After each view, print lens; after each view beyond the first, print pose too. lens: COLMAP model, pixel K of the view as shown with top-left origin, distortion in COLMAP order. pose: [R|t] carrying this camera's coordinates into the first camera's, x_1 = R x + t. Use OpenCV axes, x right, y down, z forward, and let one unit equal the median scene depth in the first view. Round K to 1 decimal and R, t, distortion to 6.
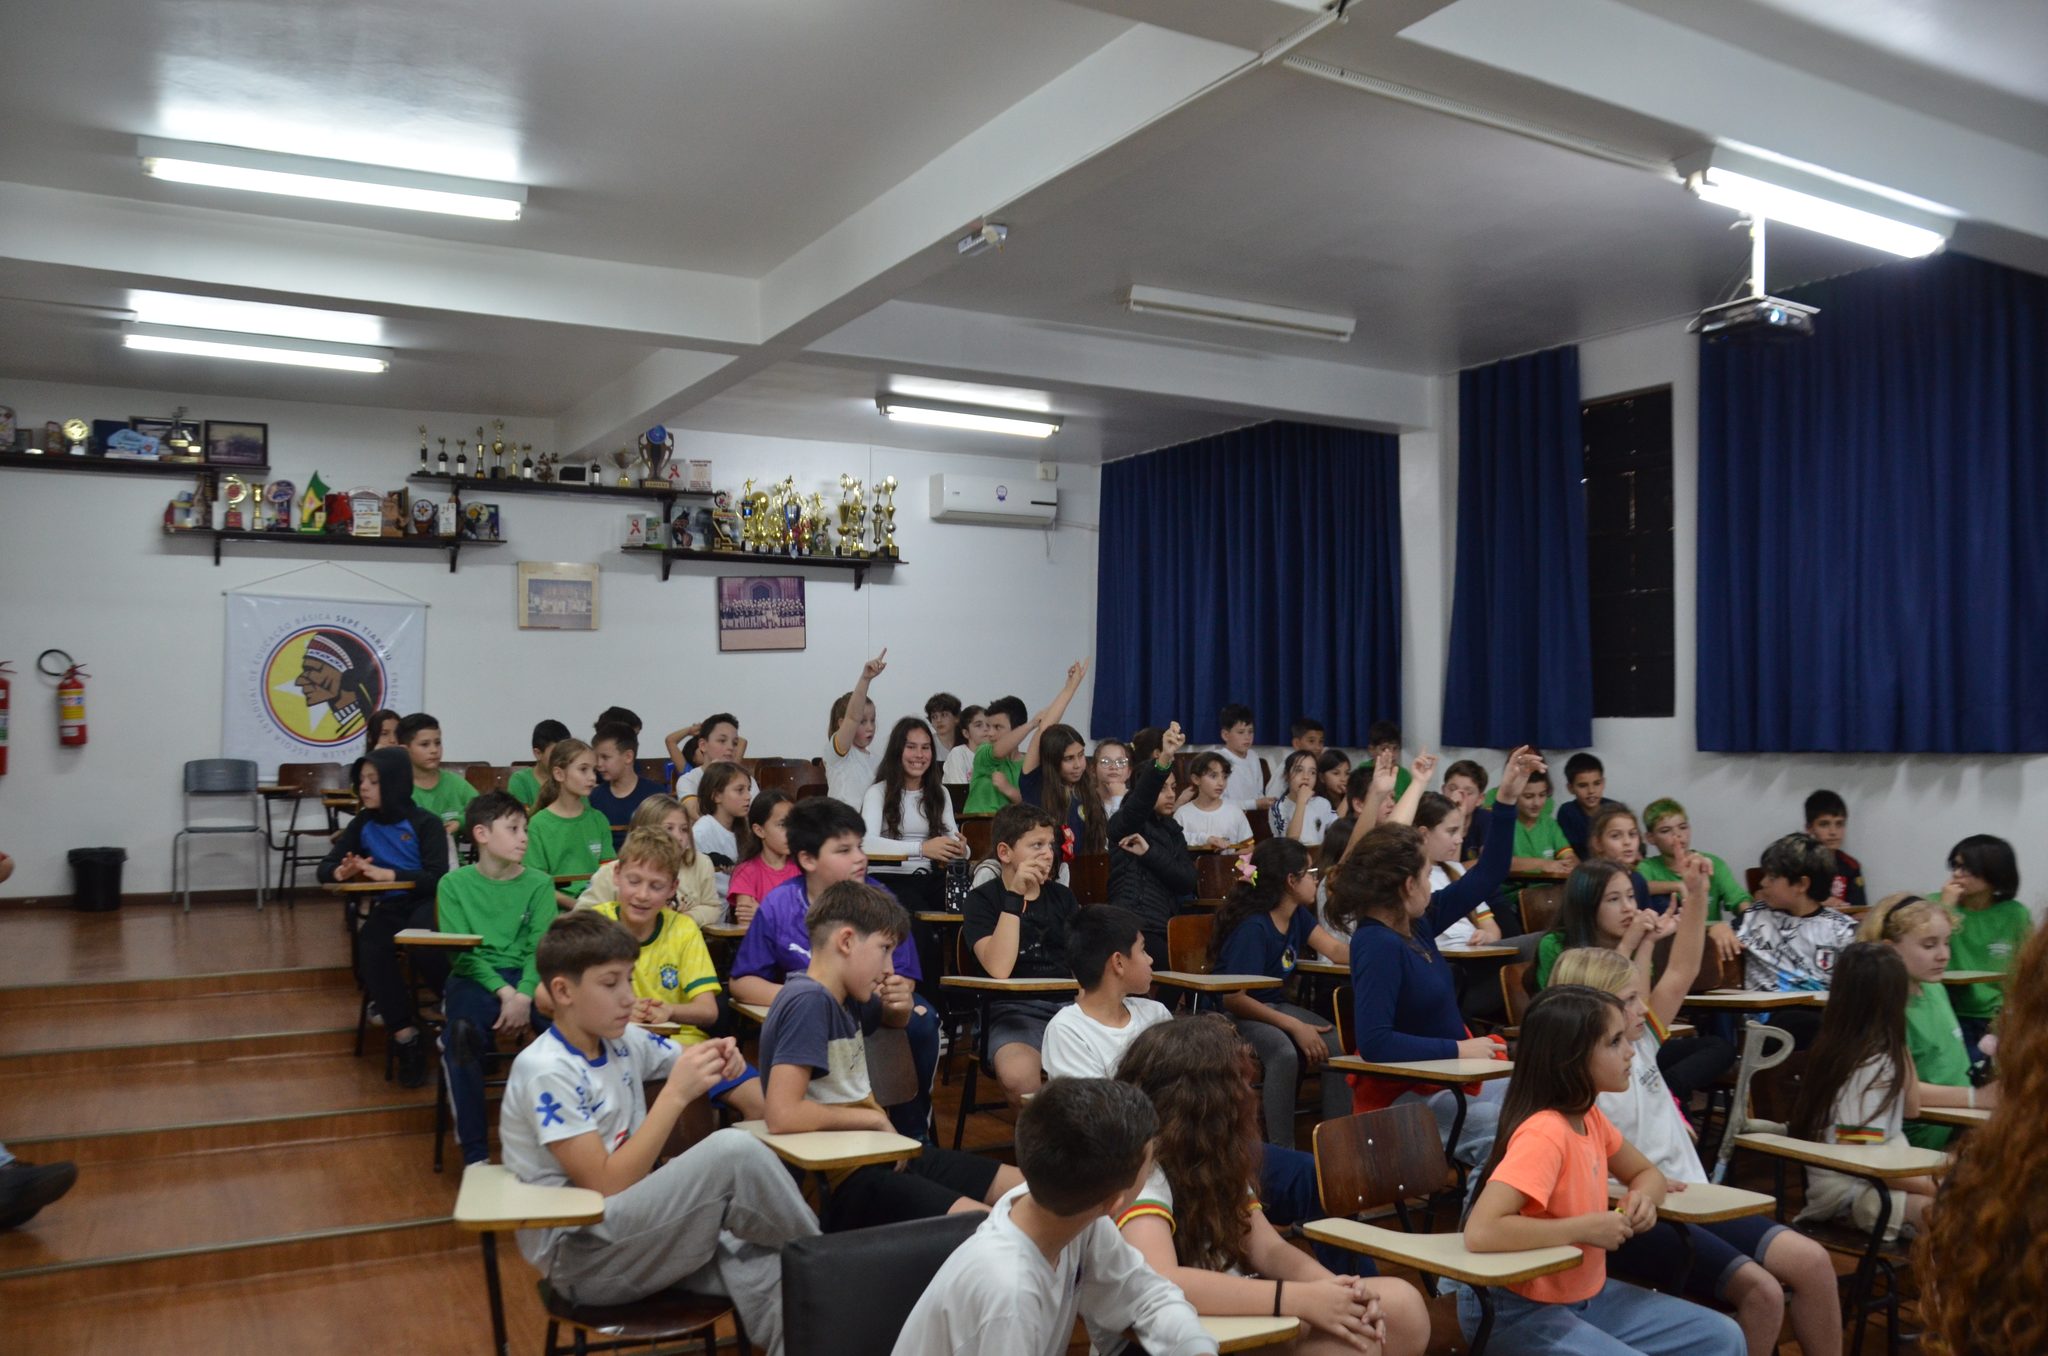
lens RADIAL K [[1601.4, 0, 1014.1], [0, 1601.4, 724.1], [0, 0, 1]] dist [-0.162317, 0.121008]
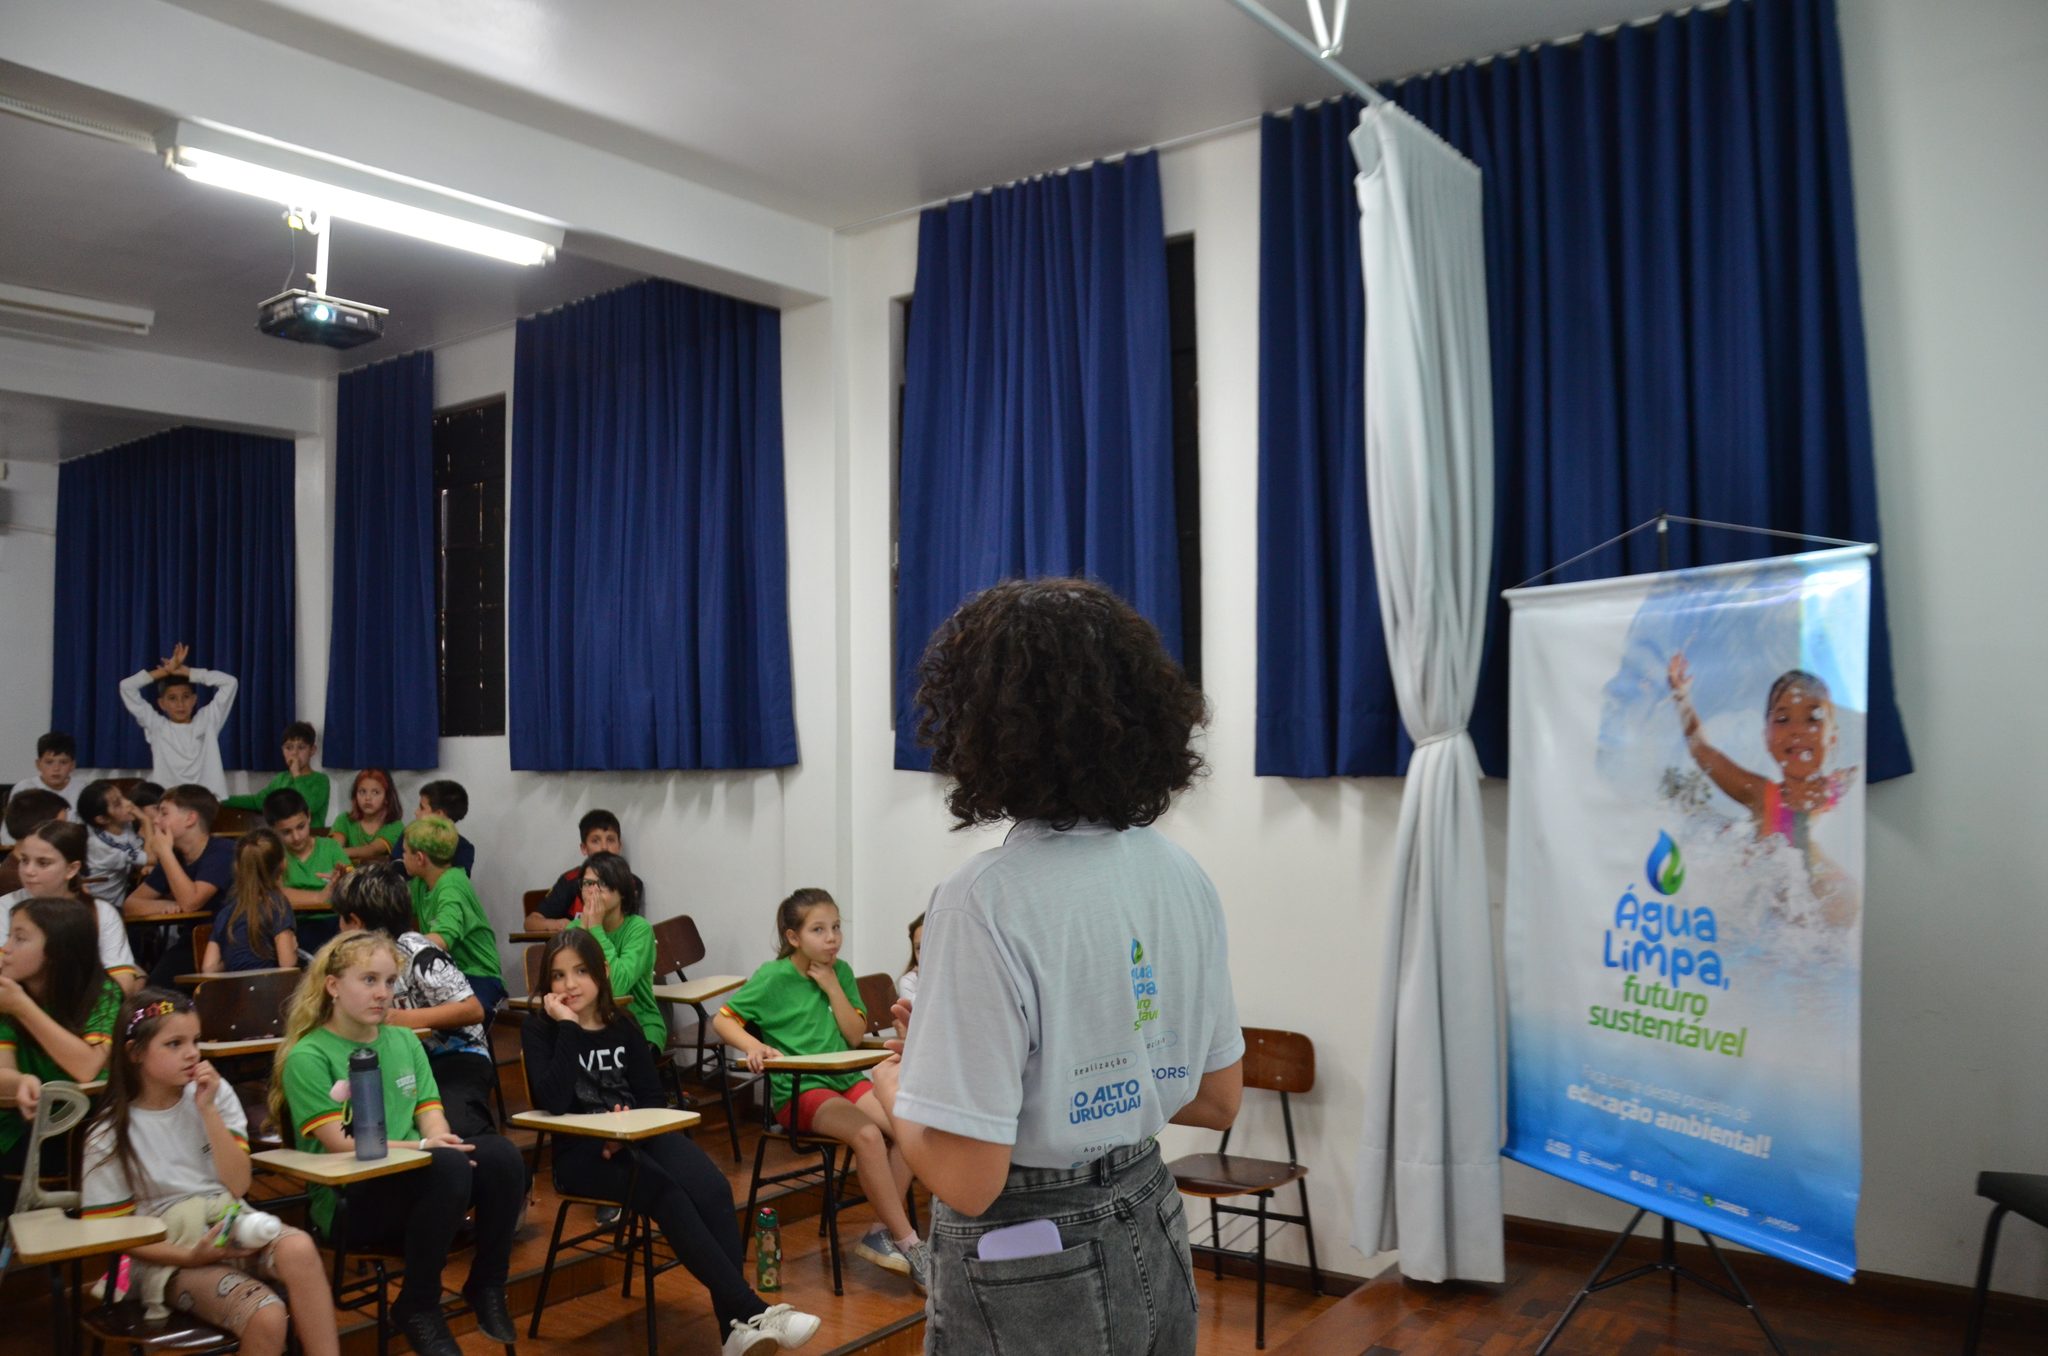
lens RADIAL K [[1581.0, 0, 1019.1], [0, 1581.0, 727.6], [0, 0, 1]] dist [-0.162215, 0.111190]
pose [[0.914359, -0.009519, 0.404793, 0.246578], [0.012550, 0.999910, -0.004834, -0.000698], [-0.404710, 0.009501, 0.914396, -0.011606]]
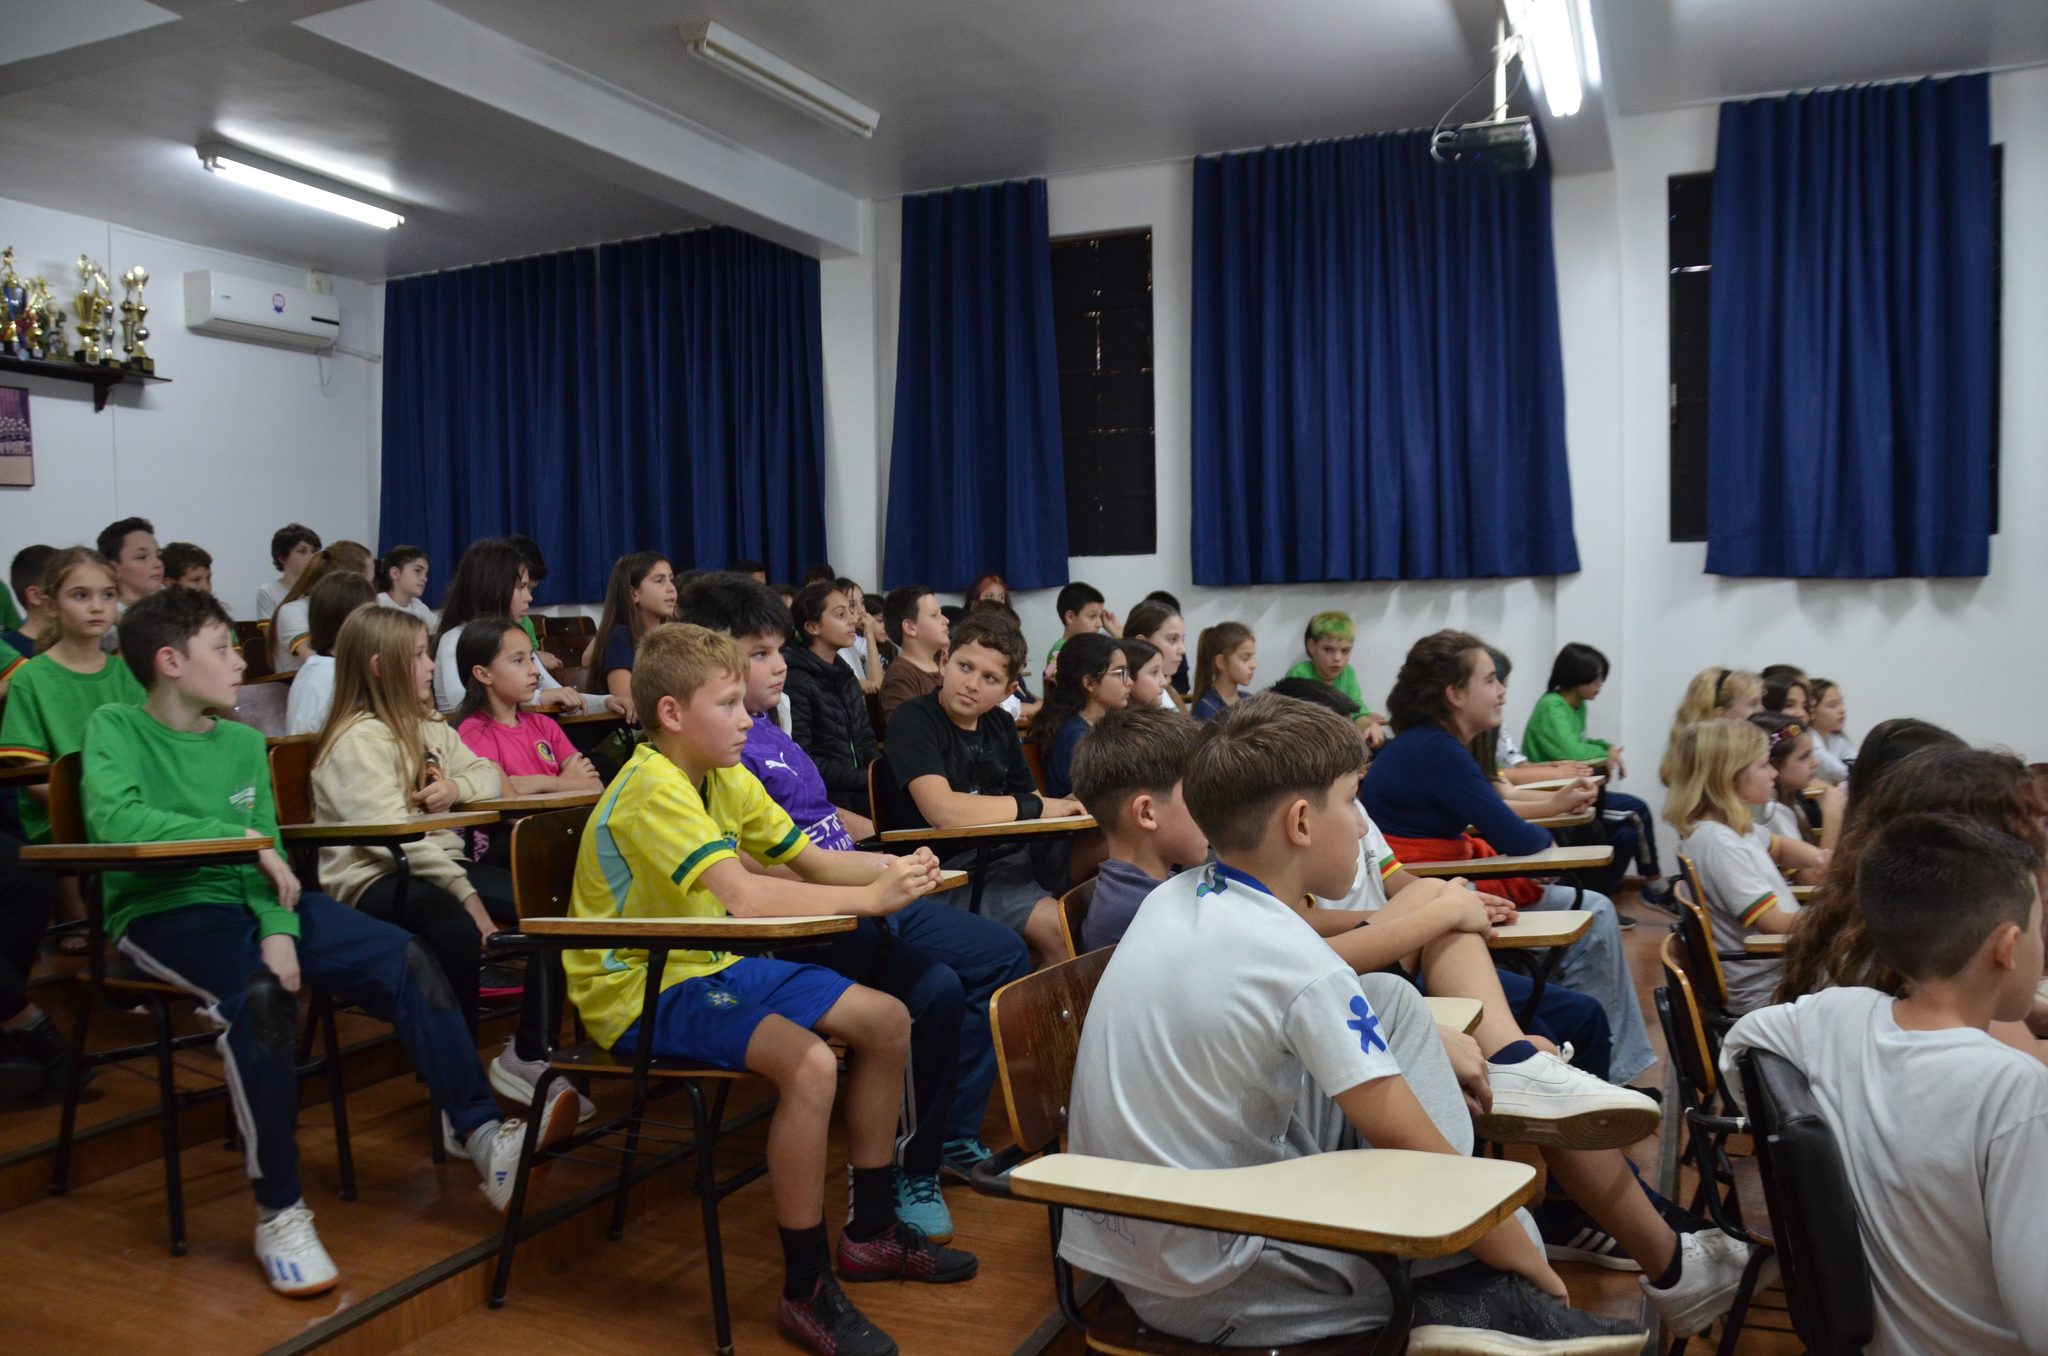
lens RADIAL K [[1581.0, 0, 1019.1], [0, 1581.0, 727.6], [0, 0, 1]] dist [-0.162215, 0.111190]
pose [[0.800321, -0.052946, 0.597230, -0.205133], [0.016112, 0.997633, 0.066853, 0.028809], [-0.599355, -0.043882, 0.799279, 0.171339]]
